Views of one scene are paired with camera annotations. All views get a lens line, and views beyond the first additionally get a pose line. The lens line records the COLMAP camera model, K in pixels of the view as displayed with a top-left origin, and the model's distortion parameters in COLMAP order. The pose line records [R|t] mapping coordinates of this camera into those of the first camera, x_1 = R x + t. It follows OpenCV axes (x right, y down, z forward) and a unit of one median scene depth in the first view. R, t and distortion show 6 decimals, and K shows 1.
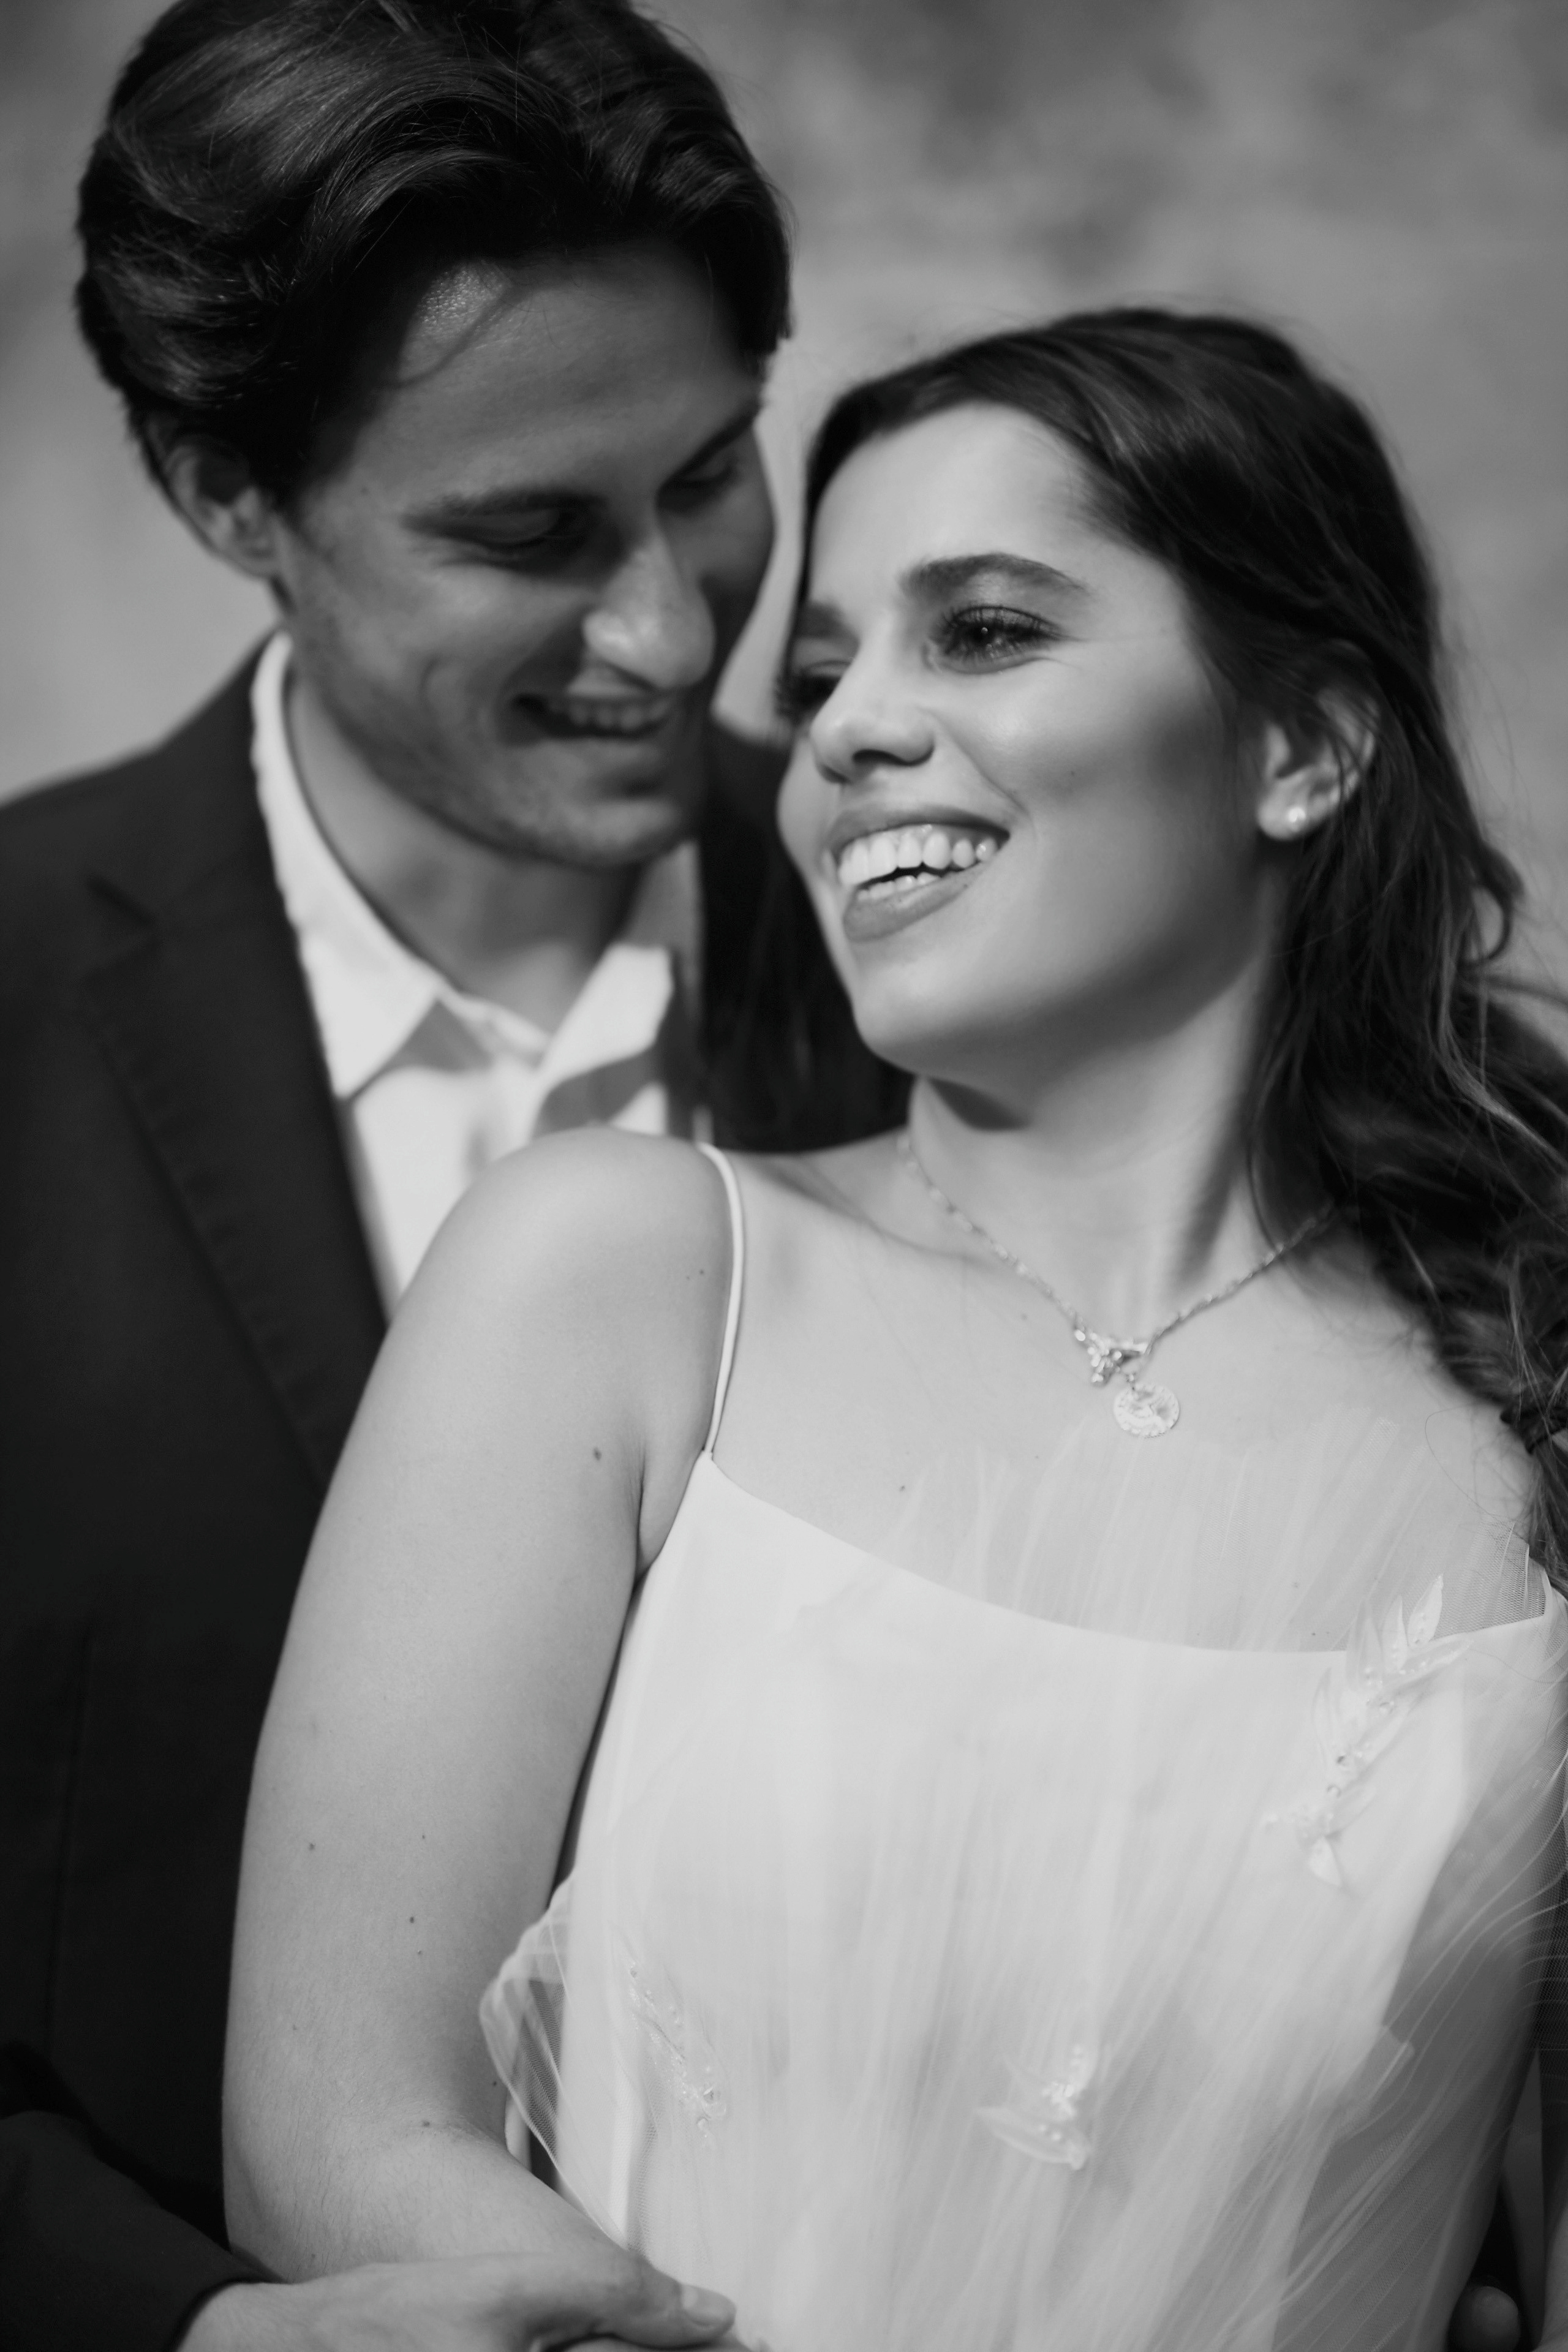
lens RADIAL K [[5481.4, 0, 839.7], [0, 5481.4, 1207.2], [0, 0, 1]] dist [0.210243, 0.000000]
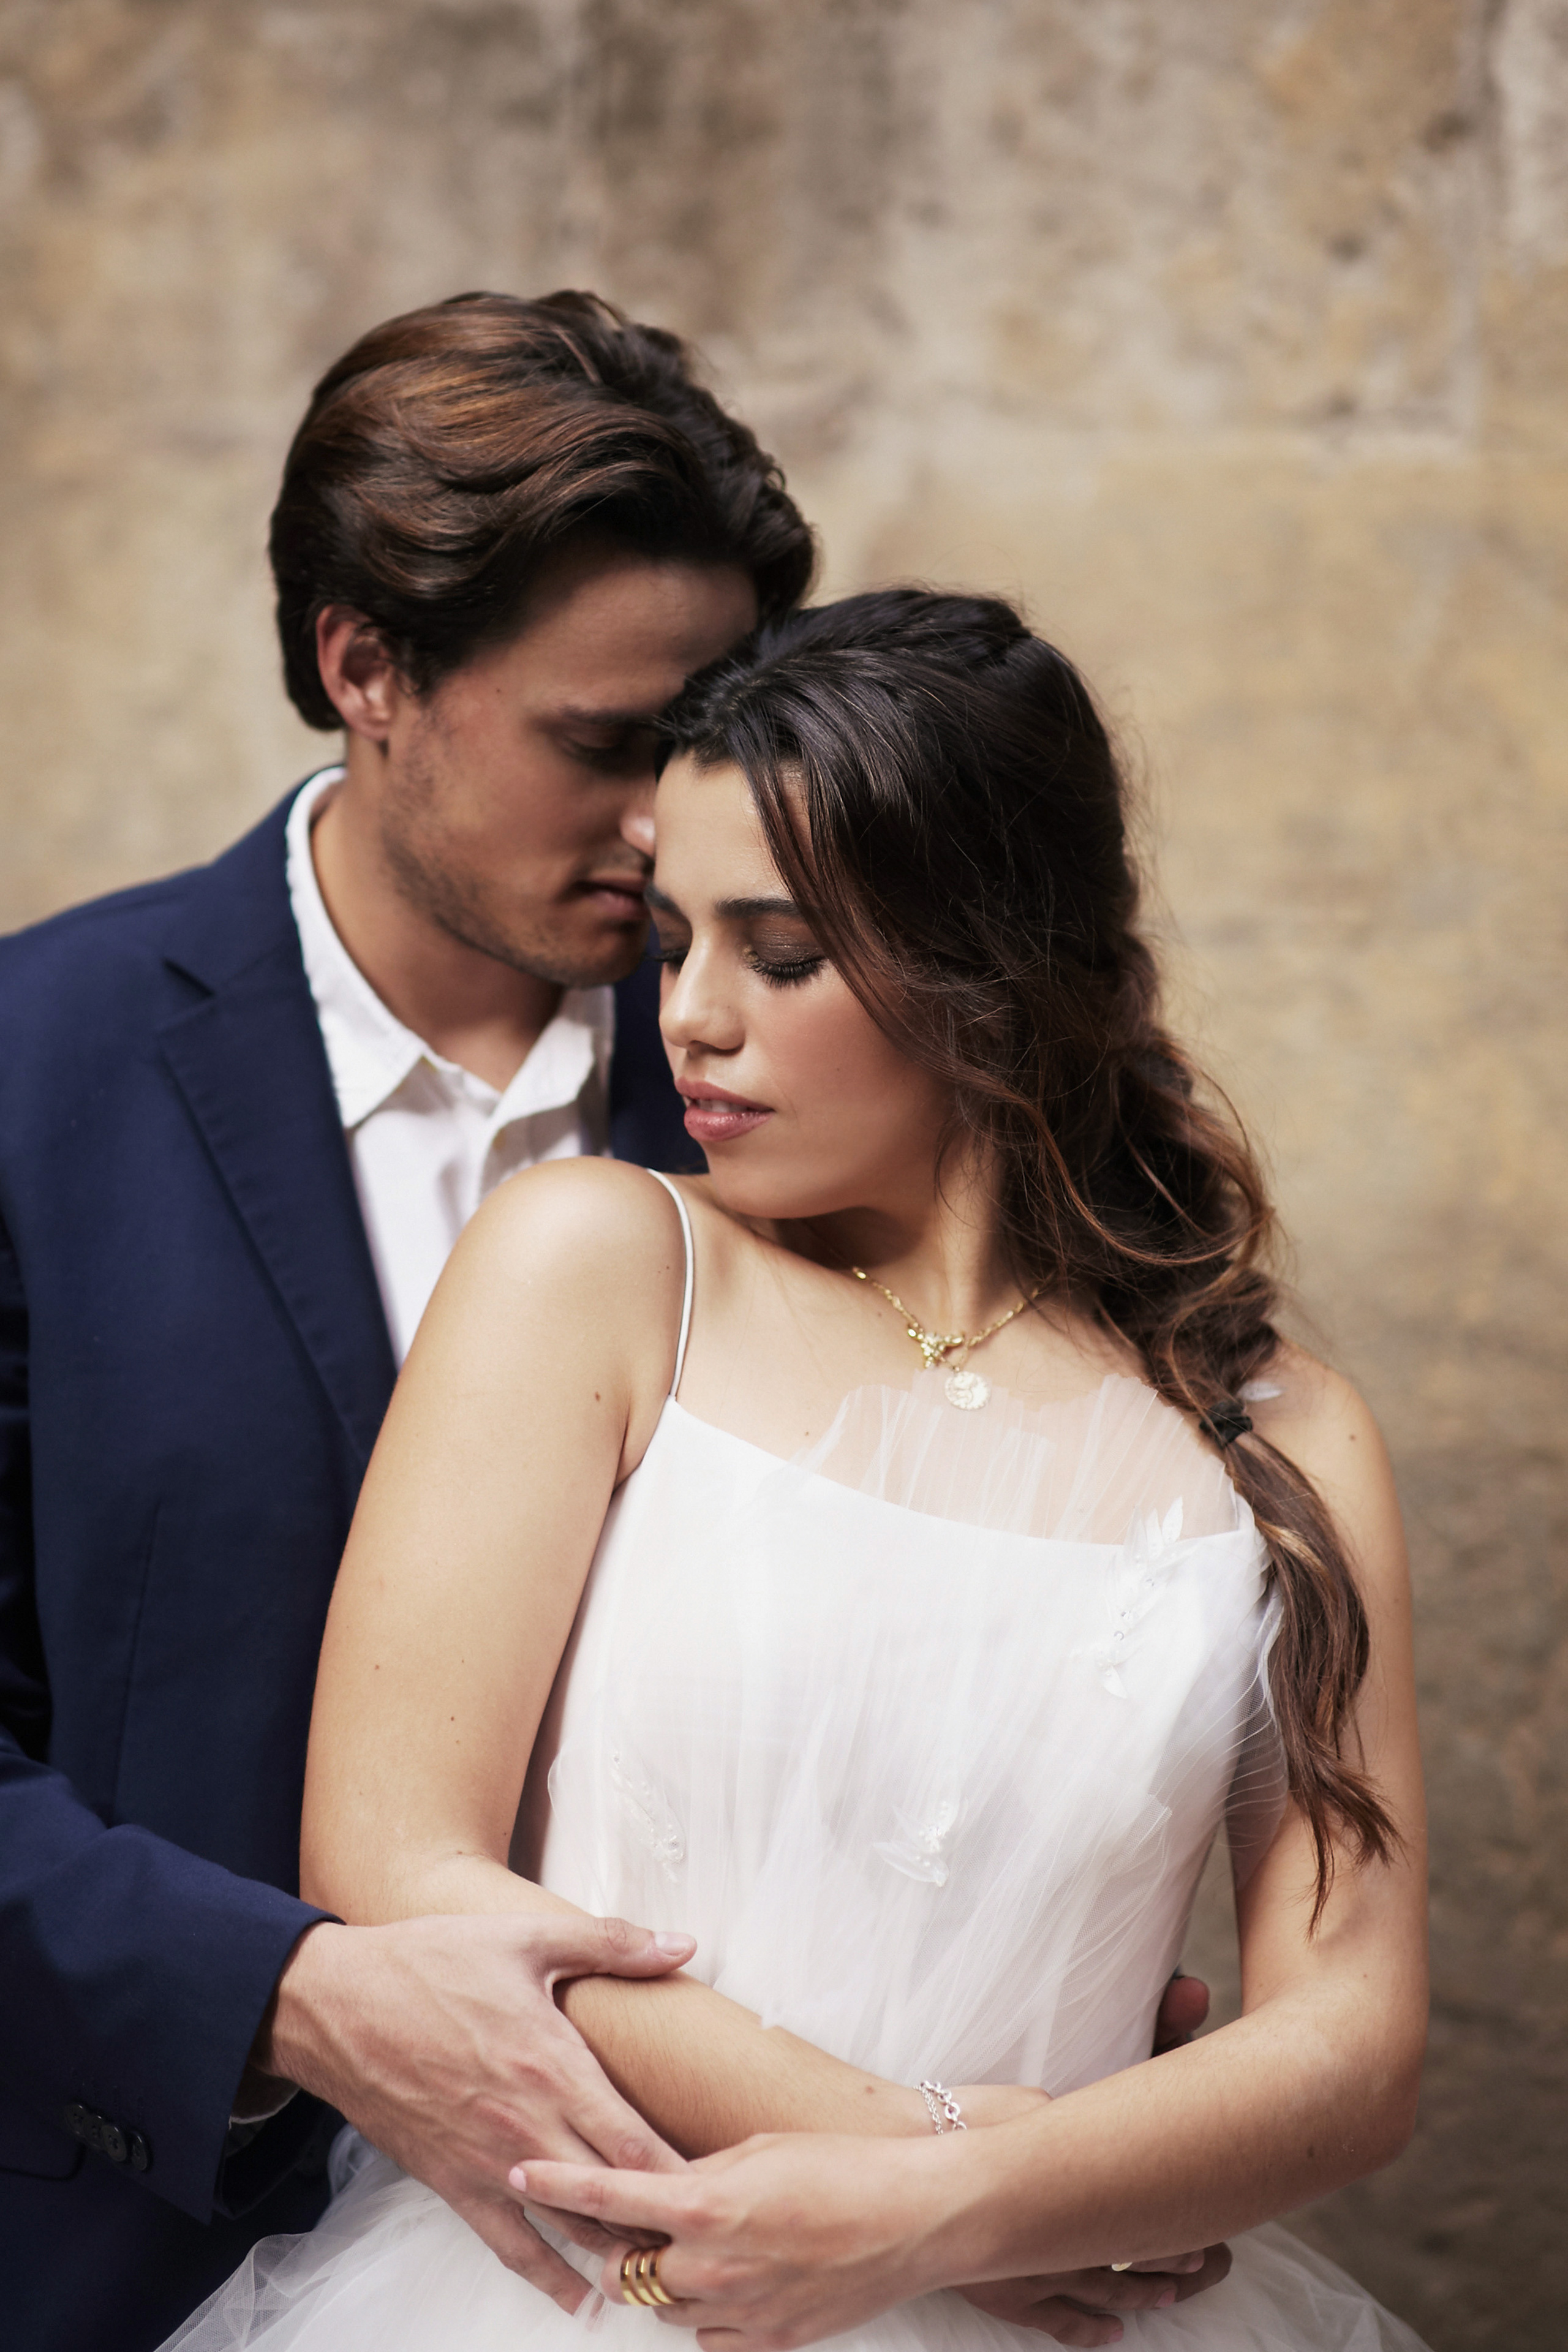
lens RADIAL K [[5481.4, 0, 783.2], [0, 5481.4, 1175.0], [0, 0, 1]] dist [0.210243, 0.000000]
pose [[0.995291, 0.036712, 0.089716, -0.106460], [-0.036255, 0.999320, -0.006711, -0.003719], [-0.089902, 0.003427, 0.995945, -0.359362]]
